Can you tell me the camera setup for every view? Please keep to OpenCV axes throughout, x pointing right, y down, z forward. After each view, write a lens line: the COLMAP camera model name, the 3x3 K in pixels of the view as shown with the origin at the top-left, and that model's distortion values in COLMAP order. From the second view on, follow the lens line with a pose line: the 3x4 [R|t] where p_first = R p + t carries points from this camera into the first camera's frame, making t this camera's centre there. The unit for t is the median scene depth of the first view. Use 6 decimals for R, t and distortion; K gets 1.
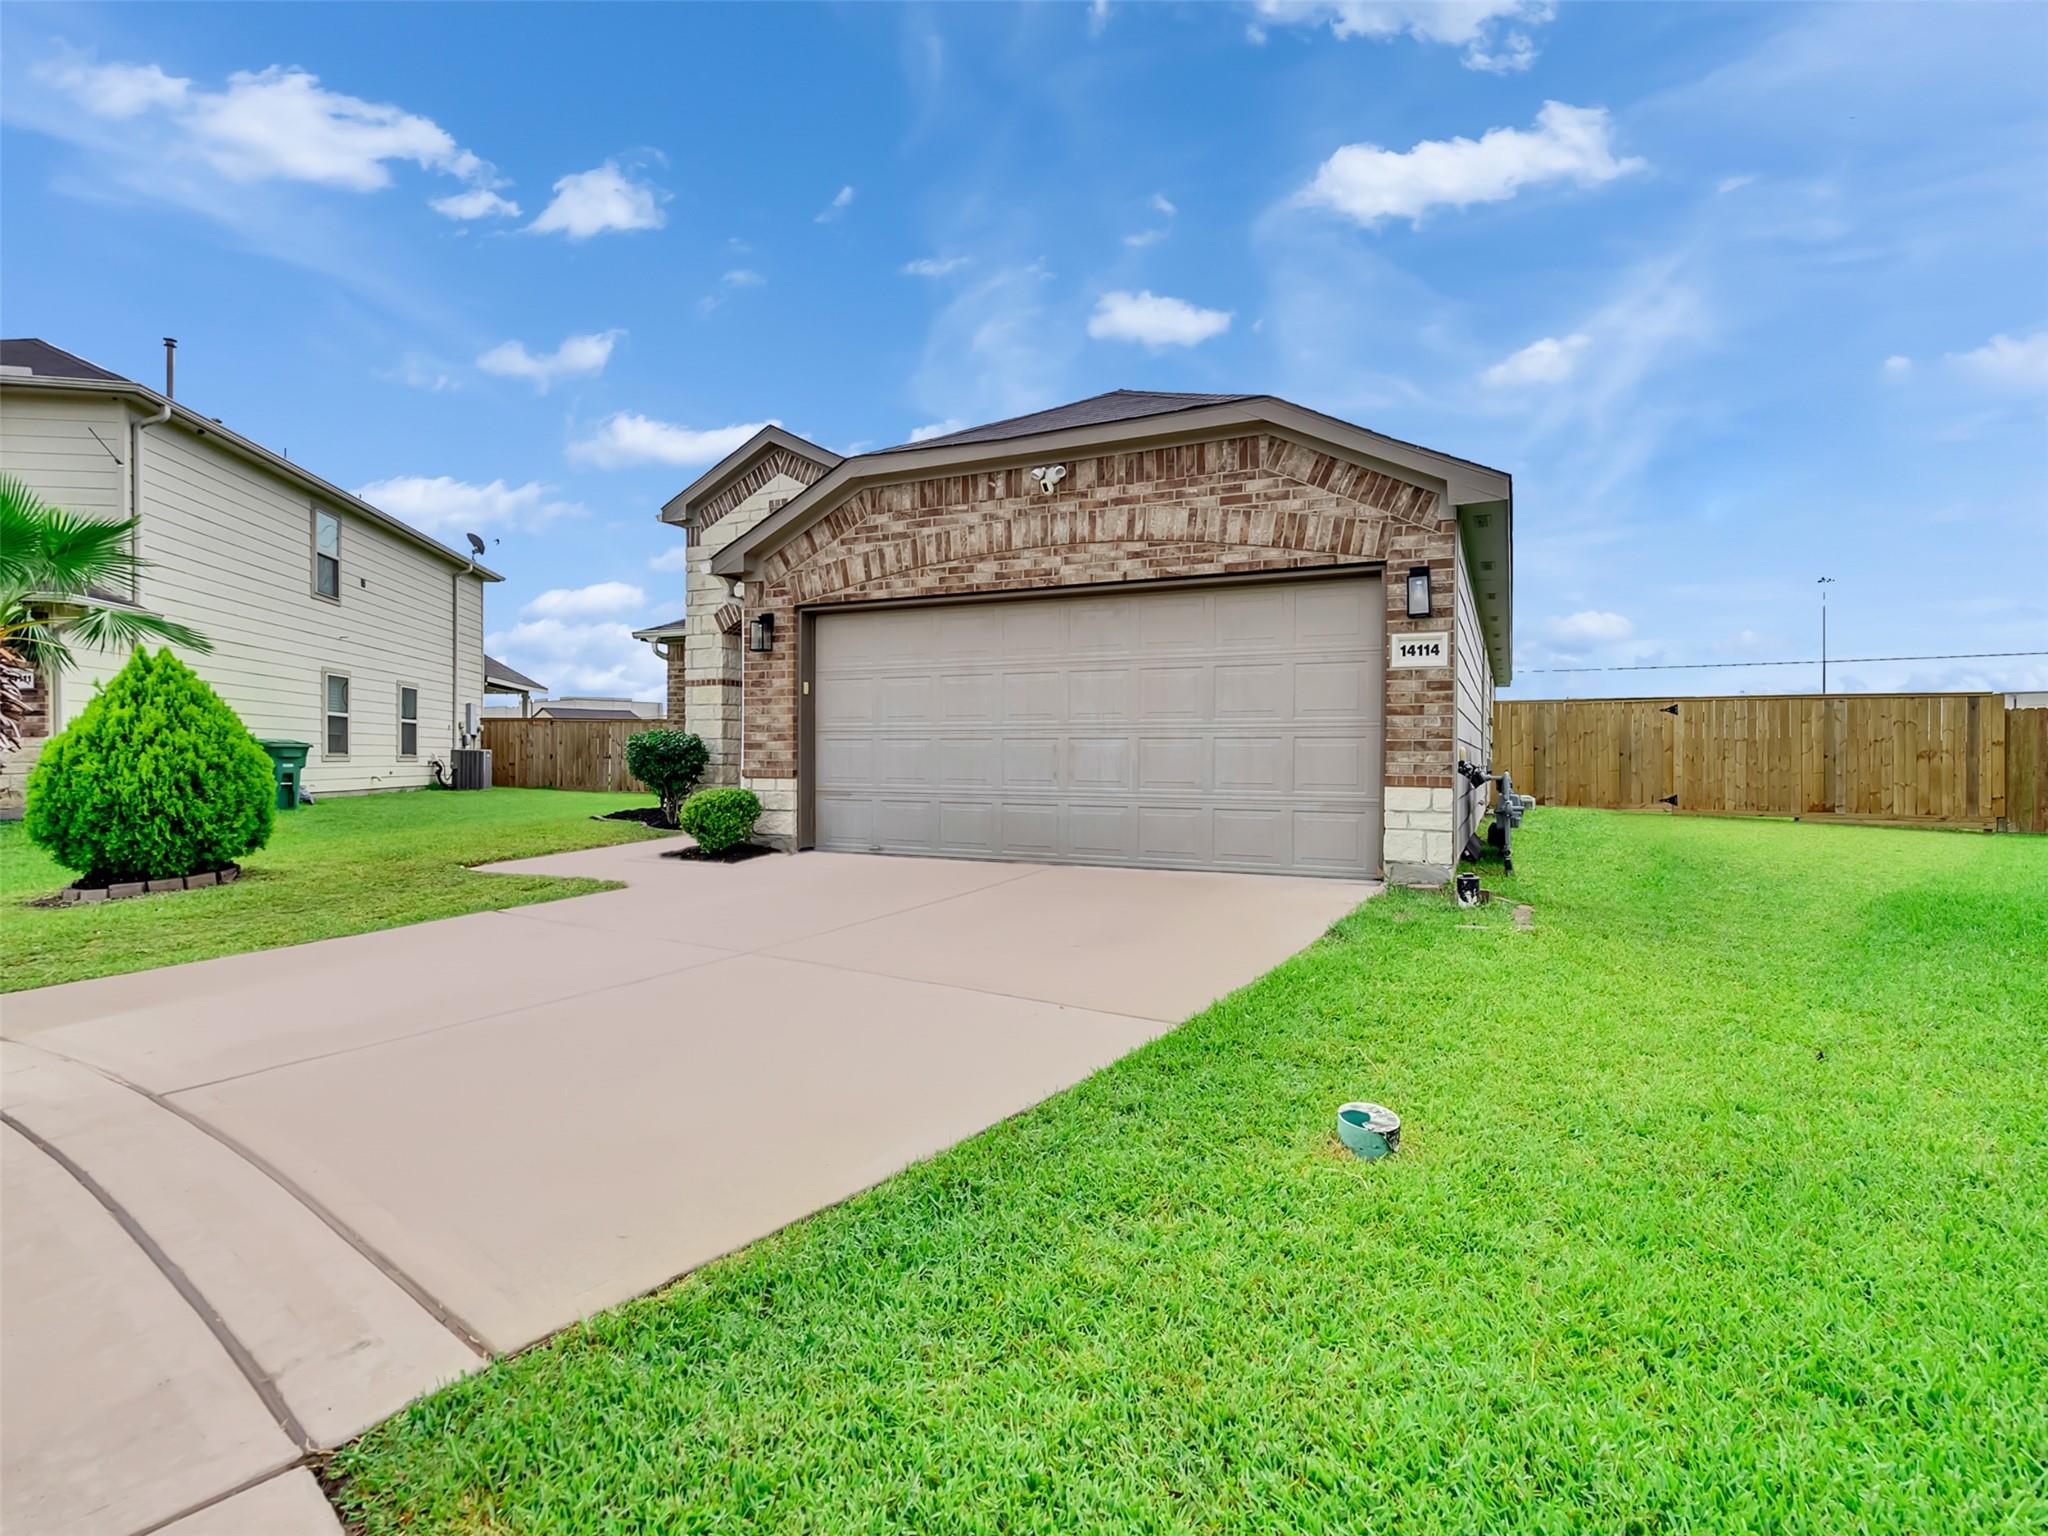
lens RADIAL K [[1045.4, 0, 1008.8], [0, 1045.4, 772.1], [0, 0, 1]] dist [-0.010367, 0.002847]
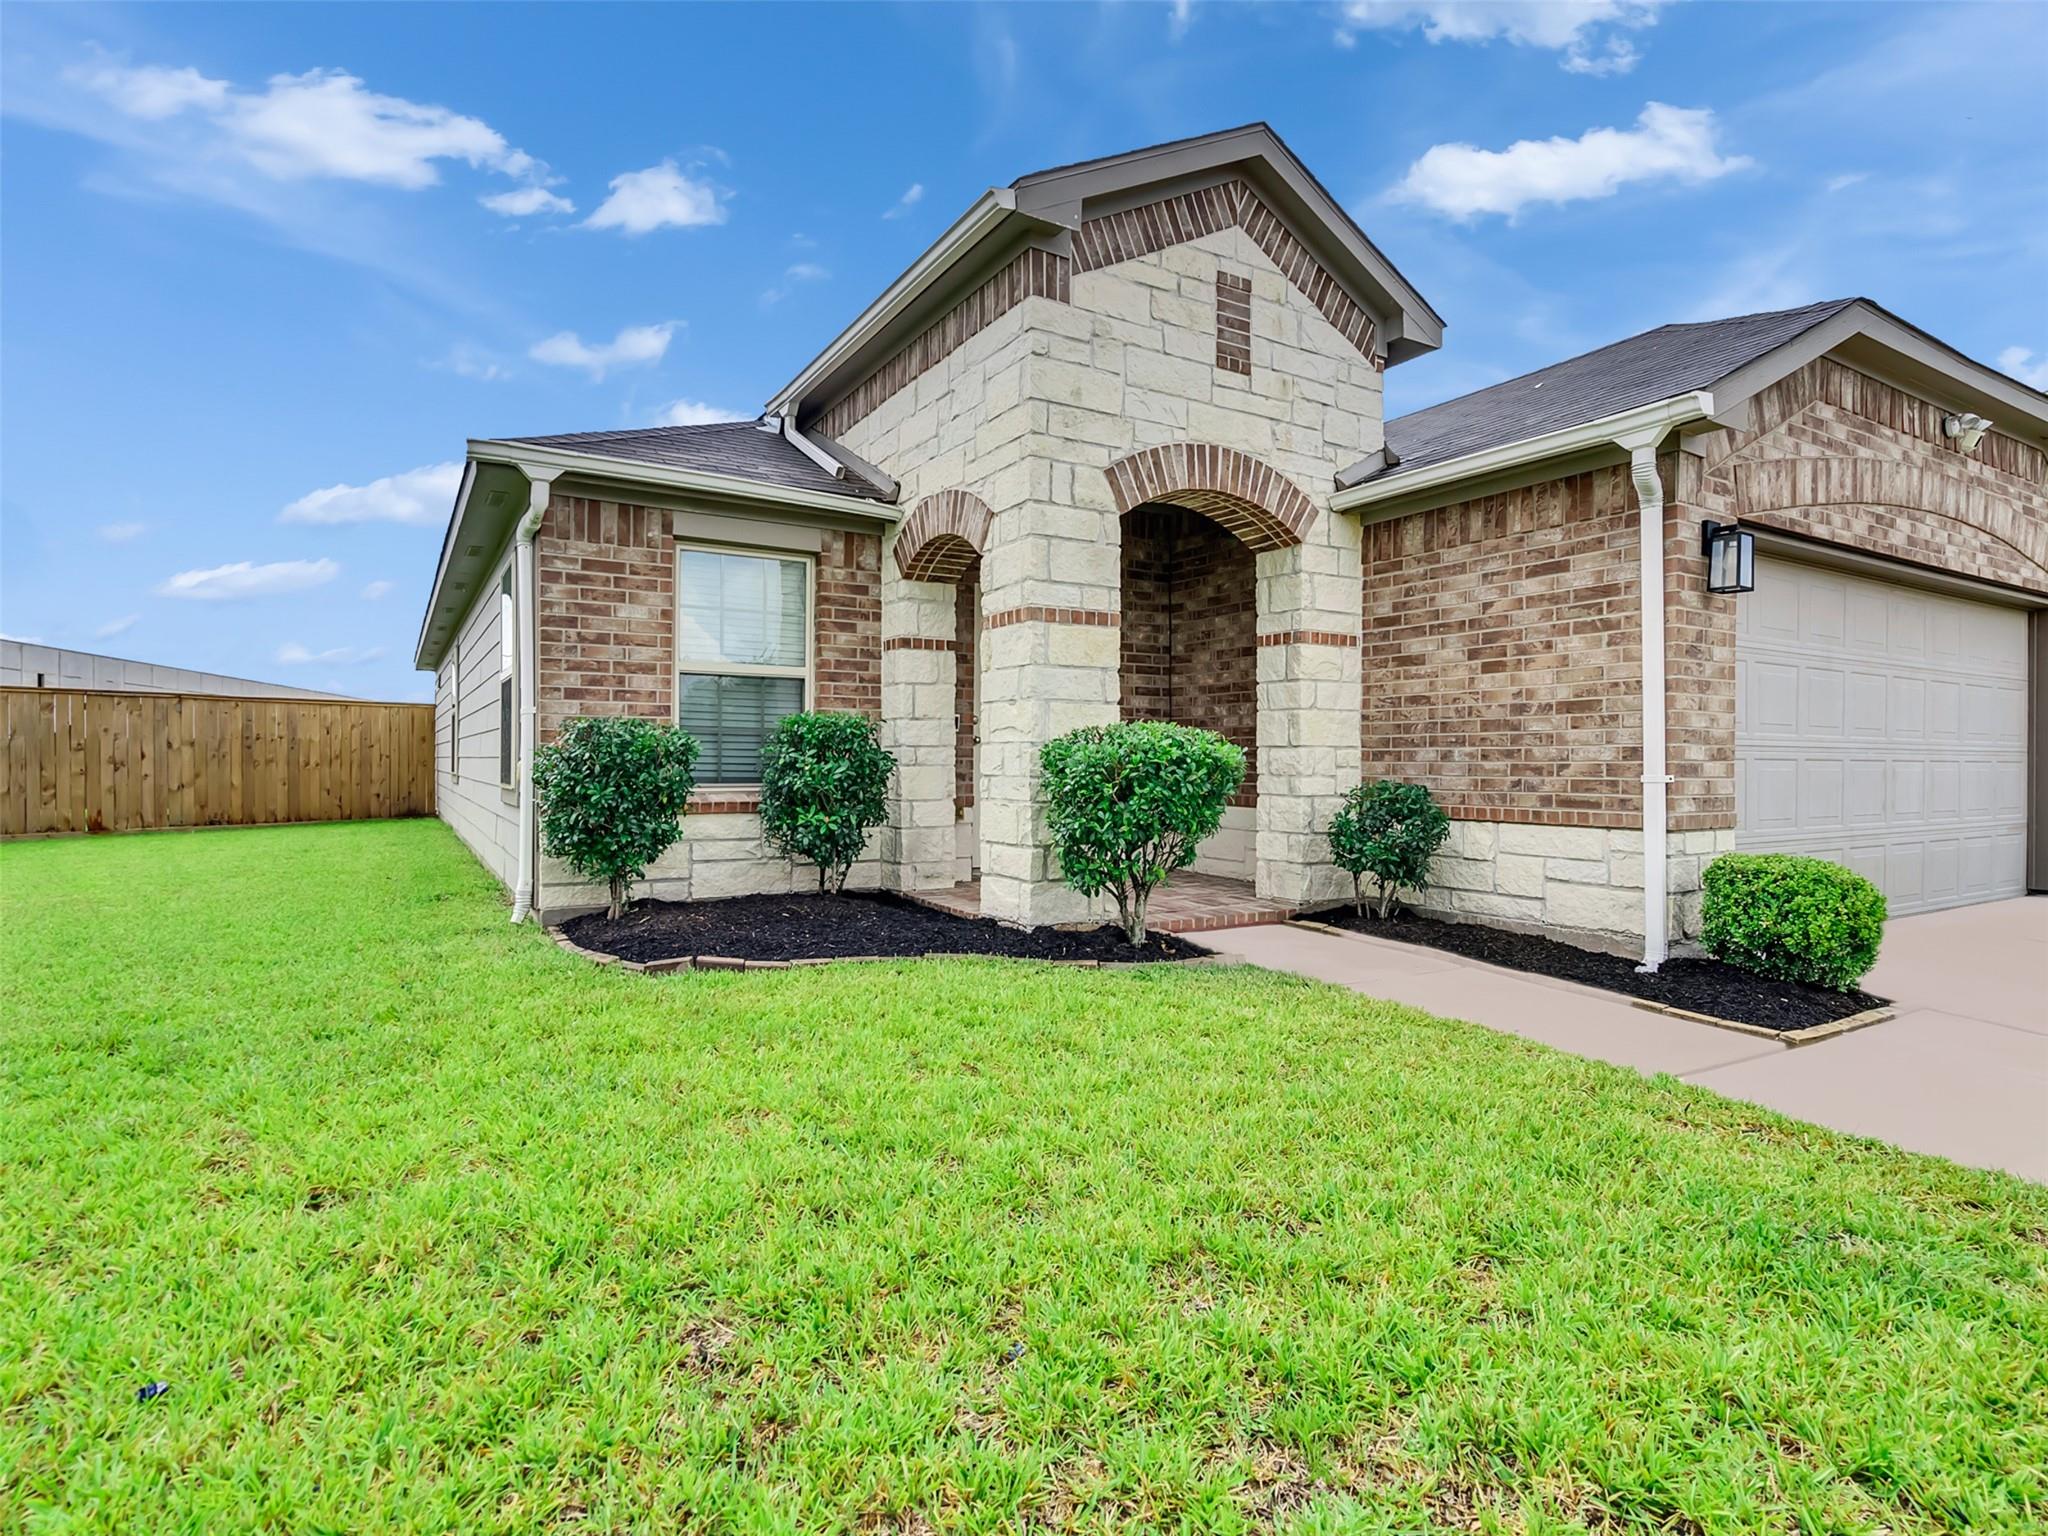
lens RADIAL K [[1045.4, 0, 1008.8], [0, 1045.4, 772.1], [0, 0, 1]] dist [-0.010367, 0.002847]
pose [[0.559354, -0.011254, 0.828852, -0.867325], [0.005794, 0.999936, 0.009667, -0.030999], [-0.828909, -0.000605, 0.559384, 0.992965]]
